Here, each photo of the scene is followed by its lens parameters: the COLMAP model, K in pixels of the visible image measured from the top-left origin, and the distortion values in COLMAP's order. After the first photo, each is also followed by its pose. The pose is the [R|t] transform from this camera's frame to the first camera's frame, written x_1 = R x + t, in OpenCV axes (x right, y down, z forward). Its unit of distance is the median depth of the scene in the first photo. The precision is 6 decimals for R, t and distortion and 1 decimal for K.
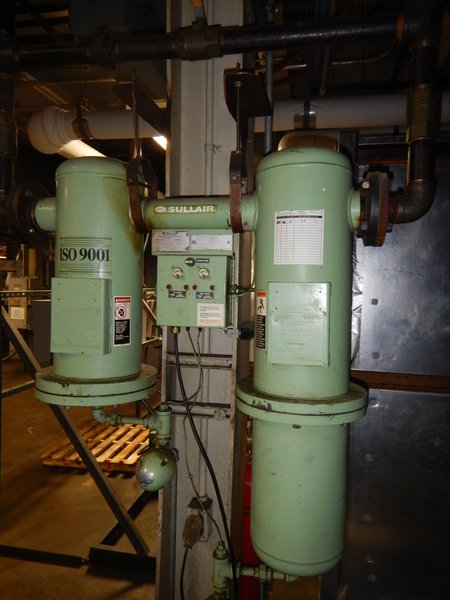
lens RADIAL K [[431.7, 0, 225.0], [0, 431.7, 300.0], [0, 0, 1]] dist [0.011065, 0.002264]
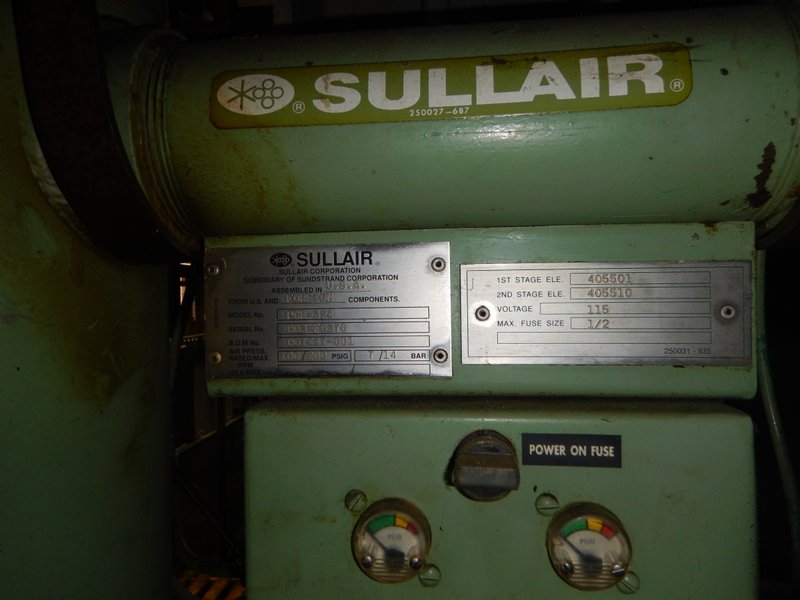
lens RADIAL K [[575.5, 0, 400.0], [0, 575.5, 300.0], [0, 0, 1]] dist [0.011065, 0.002264]
pose [[0.994797, -0.039001, 0.094115, -0.123435], [0.041552, 0.998816, -0.025300, -0.138045], [-0.093017, 0.029079, 0.995240, 0.815362]]
